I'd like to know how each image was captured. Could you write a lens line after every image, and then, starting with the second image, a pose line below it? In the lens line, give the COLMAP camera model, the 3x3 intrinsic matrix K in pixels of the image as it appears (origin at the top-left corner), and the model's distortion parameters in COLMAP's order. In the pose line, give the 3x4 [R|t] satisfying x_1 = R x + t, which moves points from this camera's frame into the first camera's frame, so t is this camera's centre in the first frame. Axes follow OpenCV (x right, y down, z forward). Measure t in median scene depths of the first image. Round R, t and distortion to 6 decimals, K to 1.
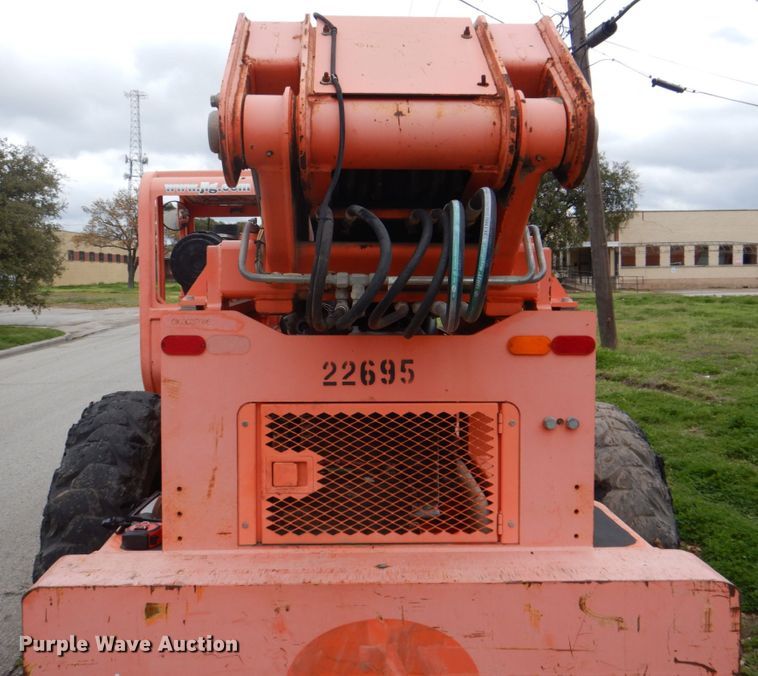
lens RADIAL K [[690.1, 0, 349.1], [0, 690.1, 301.9], [0, 0, 1]] dist [0.018066, 0.000000]
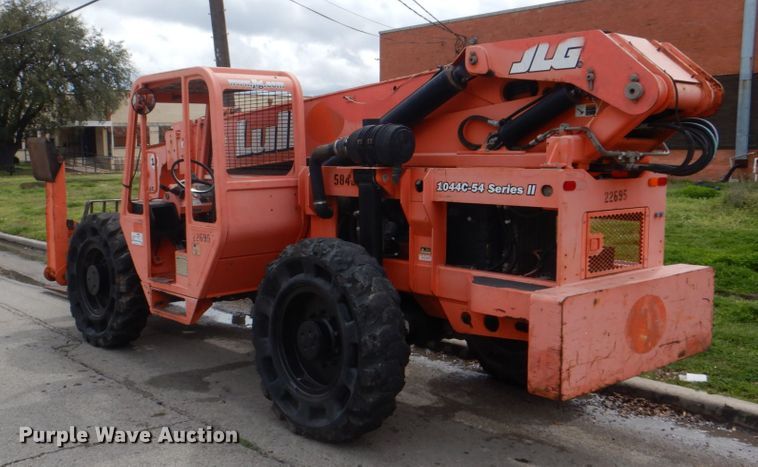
lens RADIAL K [[756.3, 0, 298.0], [0, 756.3, 224.0], [0, 0, 1]] dist [0.024216, 0.000000]
pose [[0.793786, -0.057570, 0.605466, -2.257156], [0.027038, 0.997866, 0.059434, 0.019786], [-0.607596, -0.030807, 0.793649, -0.316056]]
